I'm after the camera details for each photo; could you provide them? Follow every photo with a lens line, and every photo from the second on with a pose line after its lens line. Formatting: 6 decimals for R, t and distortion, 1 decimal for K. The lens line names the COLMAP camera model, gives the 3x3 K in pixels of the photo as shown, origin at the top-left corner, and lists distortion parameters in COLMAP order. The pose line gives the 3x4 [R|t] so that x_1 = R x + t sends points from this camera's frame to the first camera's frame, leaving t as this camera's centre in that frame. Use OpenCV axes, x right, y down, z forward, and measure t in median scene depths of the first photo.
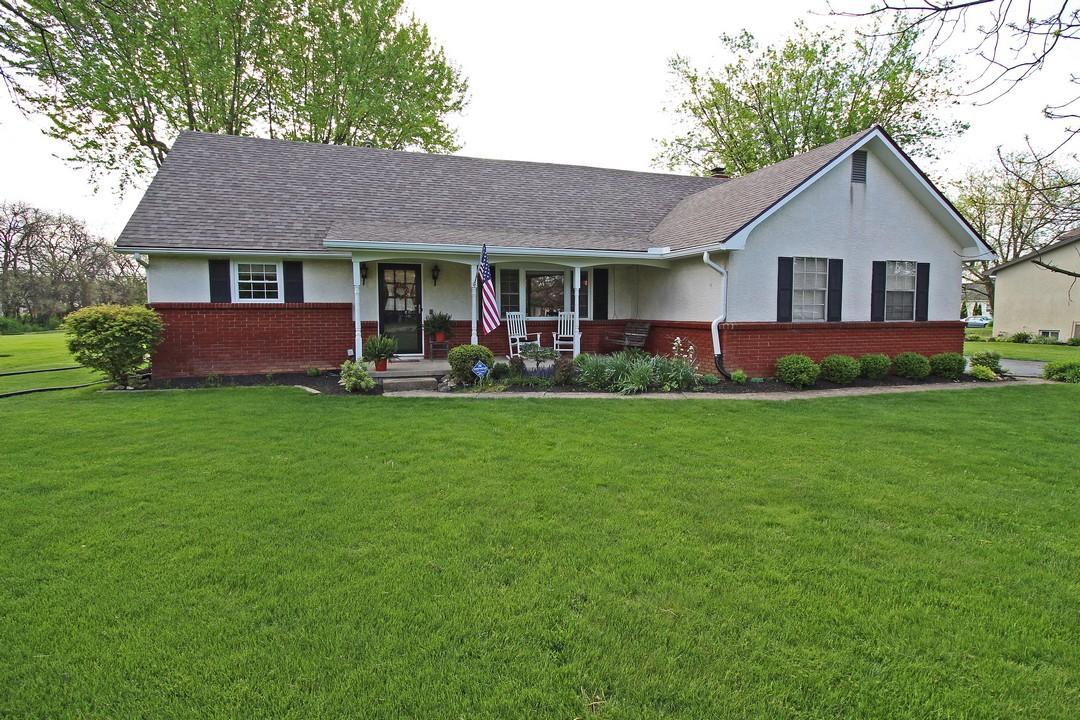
lens RADIAL K [[551.9, 0, 546.7], [0, 551.9, 354.3], [0, 0, 1]] dist [-0.005080, -0.005555]
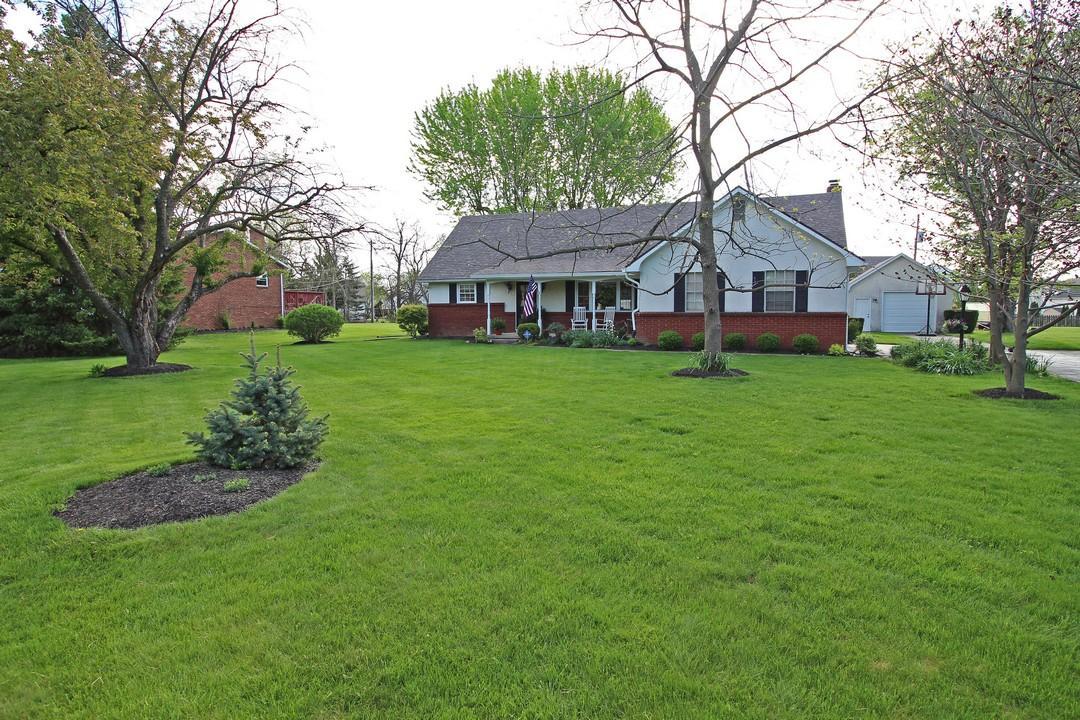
lens RADIAL K [[619.4, 0, 533.4], [0, 619.4, 365.7], [0, 0, 1]] dist [-0.006011, 0.000155]
pose [[0.762594, 0.055881, -0.644459, 1.215419], [-0.047365, 0.998411, 0.030525, 0.061747], [0.645141, 0.007247, 0.764029, -0.652295]]
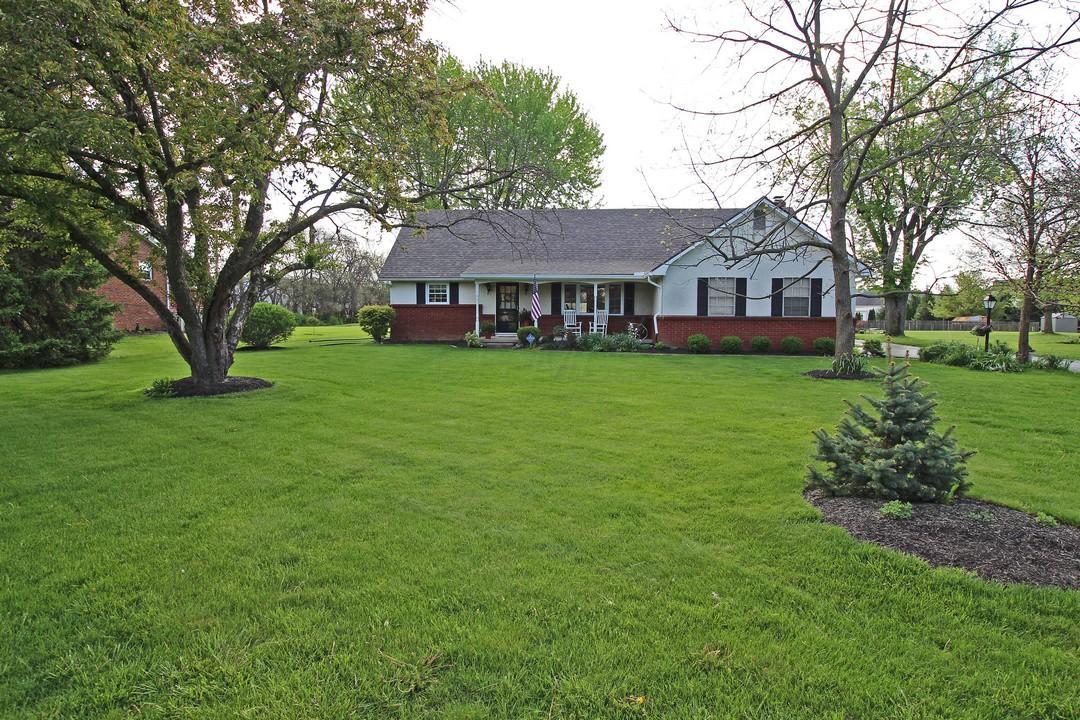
lens RADIAL K [[619.4, 0, 538.2], [0, 619.4, 353.5], [0, 0, 1]] dist [-0.006011, 0.000155]
pose [[0.920327, 0.031584, -0.389873, 0.663936], [-0.037196, 0.999285, -0.006851, 0.082164], [0.389378, 0.020807, 0.920843, -0.876968]]
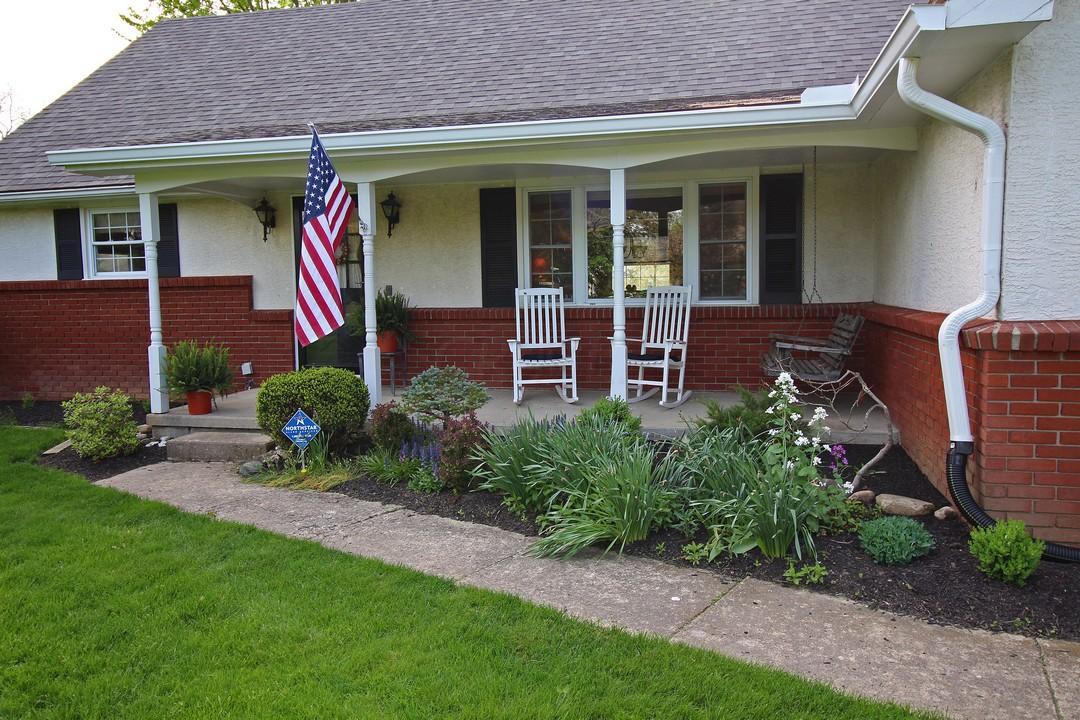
lens RADIAL K [[811.2, 0, 539.7], [0, 811.2, 360.1], [0, 0, 1]] dist [0.015855, 0.010862]
pose [[0.845667, 0.033511, -0.532658, 0.314727], [-0.024134, 0.999407, 0.024559, -0.039258], [0.533165, -0.007914, 0.845974, 0.502181]]
